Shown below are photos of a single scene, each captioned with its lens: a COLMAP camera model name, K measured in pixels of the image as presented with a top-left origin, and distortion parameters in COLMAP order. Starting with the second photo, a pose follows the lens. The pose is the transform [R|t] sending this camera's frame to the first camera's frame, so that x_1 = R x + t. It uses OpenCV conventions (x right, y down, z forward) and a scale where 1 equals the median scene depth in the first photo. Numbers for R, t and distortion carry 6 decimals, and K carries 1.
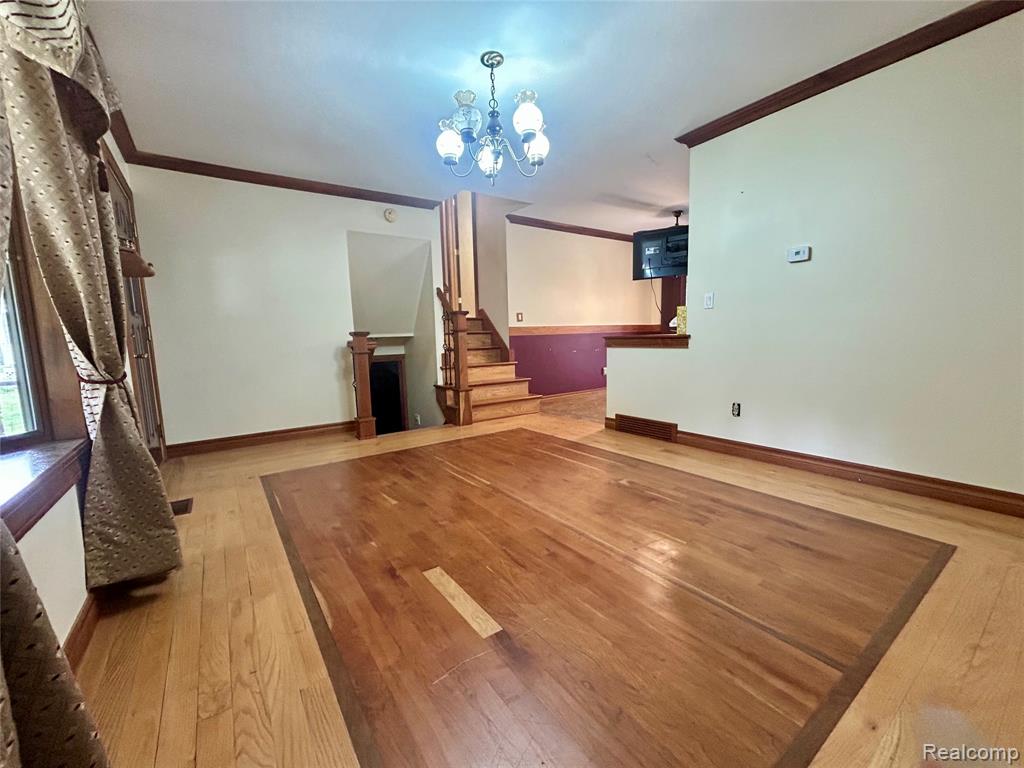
lens RADIAL K [[416.9, 0, 508.6], [0, 416.9, 388.0], [0, 0, 1]] dist [0.000104, -0.000354]
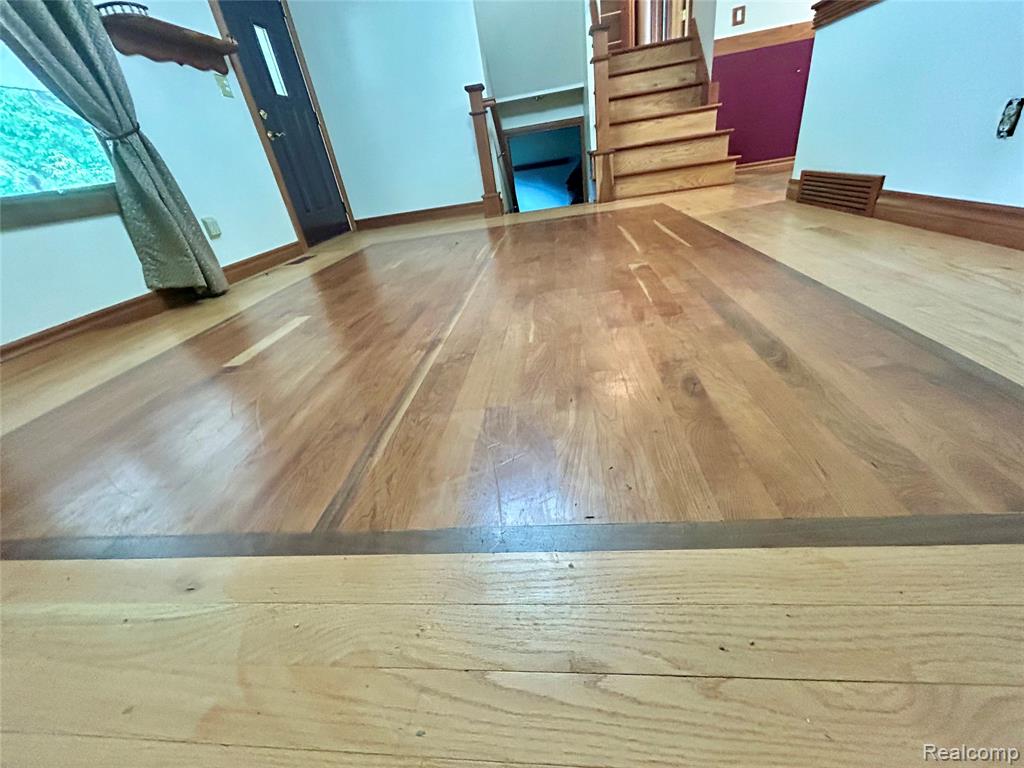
lens RADIAL K [[416.9, 0, 507.0], [0, 416.9, 383.5], [0, 0, 1]] dist [0.000104, -0.000354]
pose [[0.755269, 0.239998, -0.609894, 0.409390], [0.042403, 0.910703, 0.410879, 0.084500], [0.654042, -0.336185, 0.677649, 0.265834]]
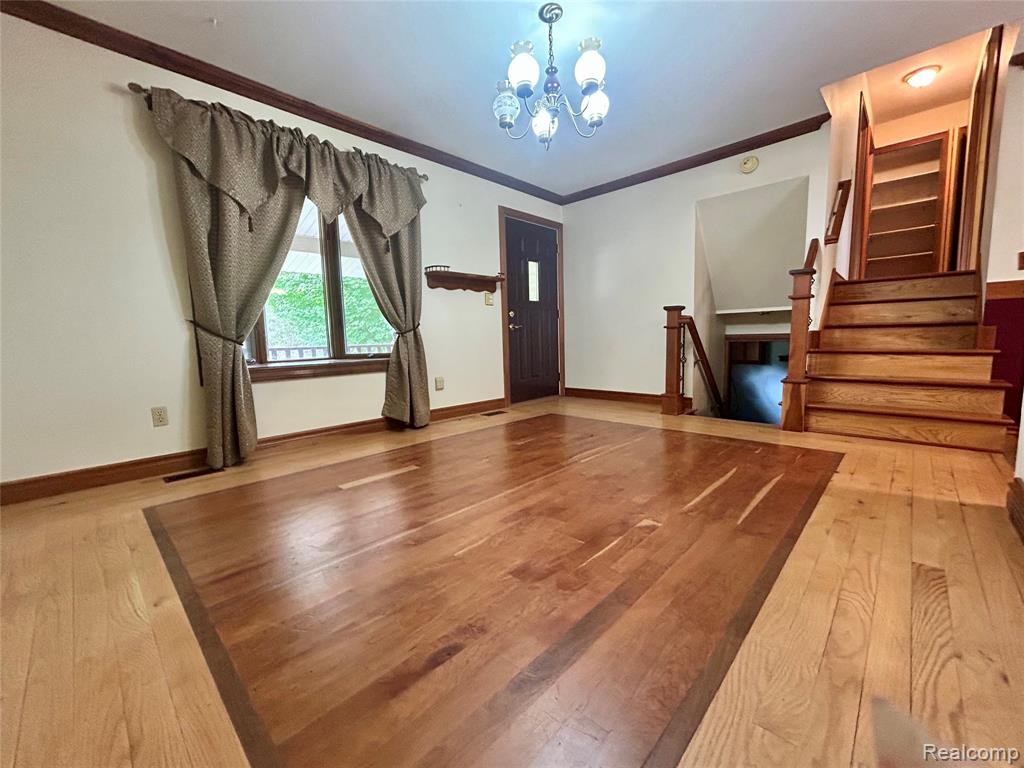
lens RADIAL K [[416.9, 0, 512.2], [0, 416.9, 382.3], [0, 0, 1]] dist [0.000104, -0.000354]
pose [[0.201247, 0.128653, -0.971055, 0.599798], [-0.103653, 0.988568, 0.109492, -0.026489], [0.974041, 0.078618, 0.212282, 0.465173]]
